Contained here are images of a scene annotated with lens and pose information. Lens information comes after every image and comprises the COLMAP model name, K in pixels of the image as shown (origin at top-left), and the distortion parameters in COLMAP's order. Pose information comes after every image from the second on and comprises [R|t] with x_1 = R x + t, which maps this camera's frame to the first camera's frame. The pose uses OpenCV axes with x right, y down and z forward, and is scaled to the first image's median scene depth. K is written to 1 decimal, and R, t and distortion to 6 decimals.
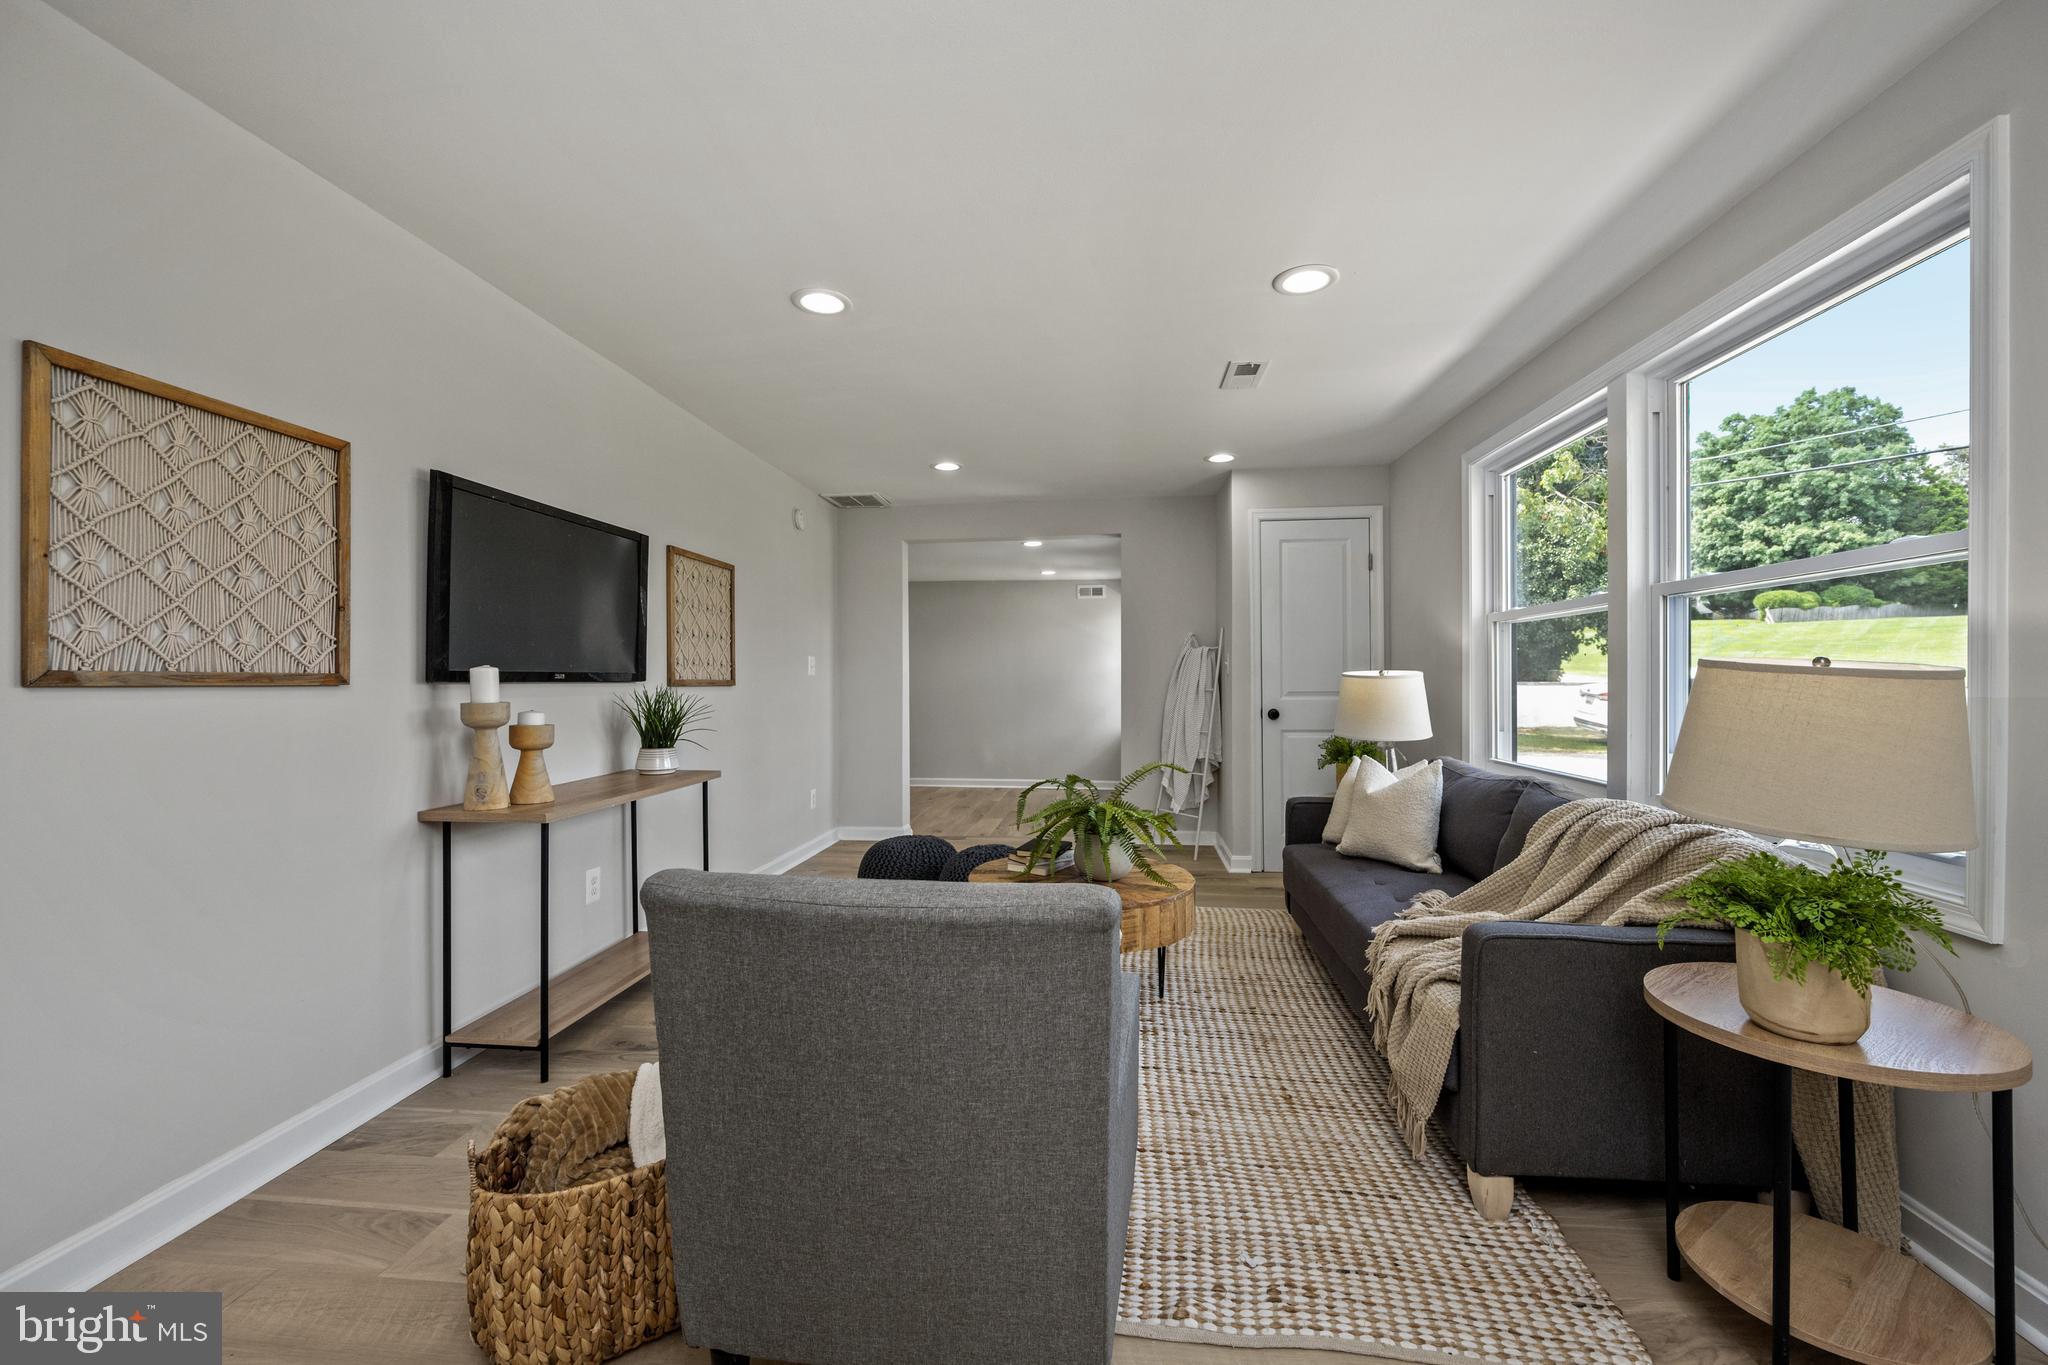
lens RADIAL K [[820.1, 0, 1027.4], [0, 820.1, 684.6], [0, 0, 1]] dist [0.000243, -0.000020]
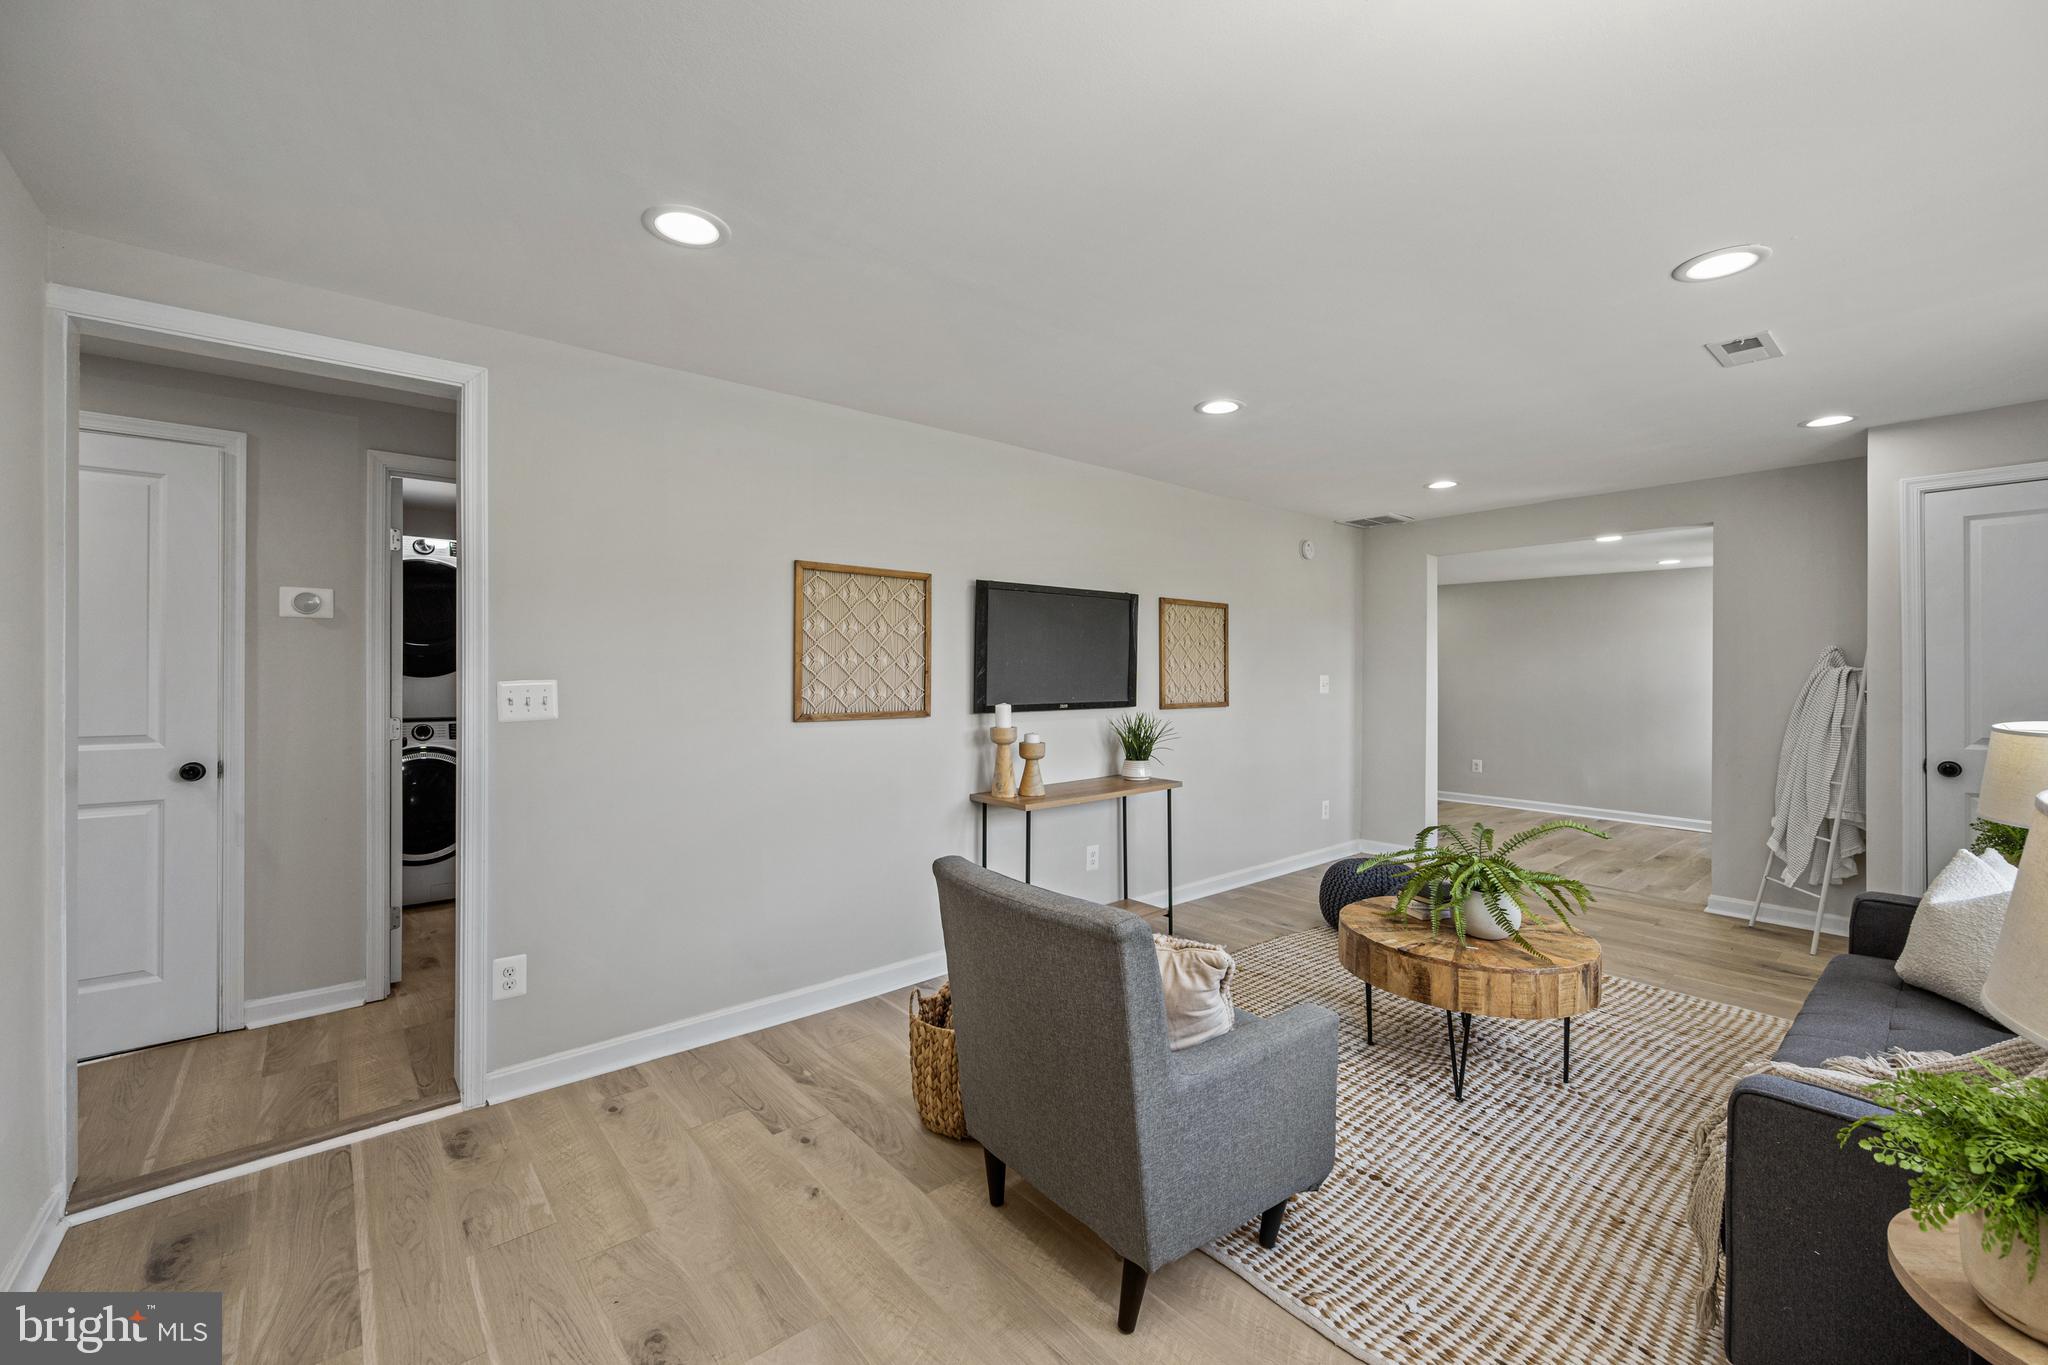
lens RADIAL K [[819.5, 0, 1025.1], [0, 819.5, 675.5], [0, 0, 1]] dist [0.001200, -0.000029]
pose [[0.726023, 0.007625, -0.687628, 0.415490], [-0.006976, 0.999969, 0.003724, -0.079695], [0.687635, 0.002093, 0.726053, -0.083266]]
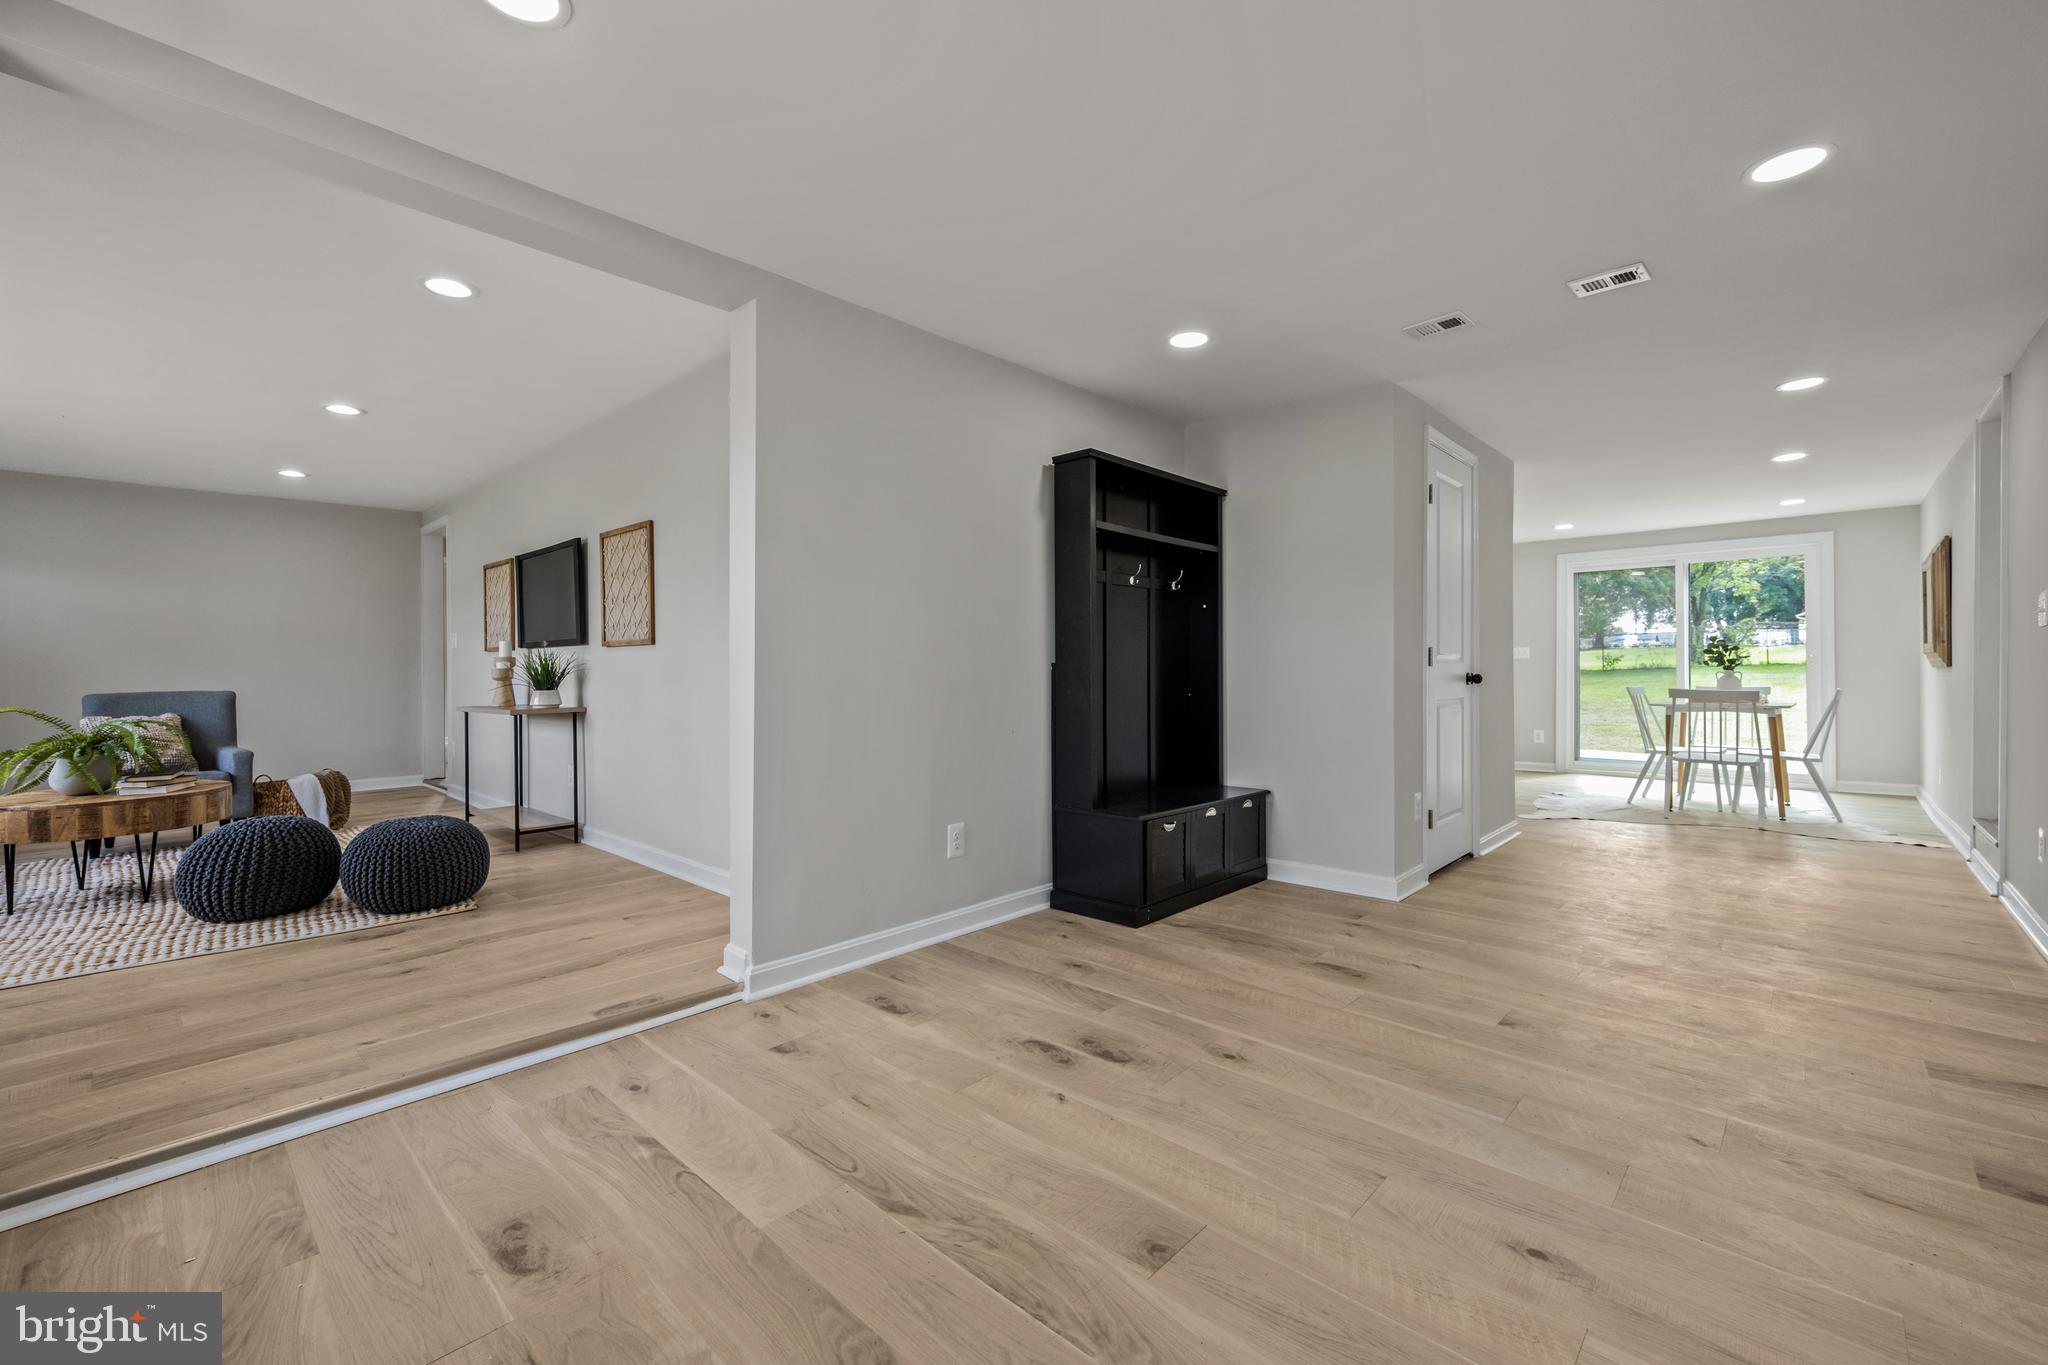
lens RADIAL K [[849.7, 0, 1025.7], [0, 849.7, 675.7], [0, 0, 1]] dist [-0.012372, -0.000083]
pose [[-0.590695, 0.013211, -0.806787, 0.305248], [0.005012, 0.999907, 0.012703, 0.042069], [0.806880, 0.003460, -0.590706, 3.348796]]
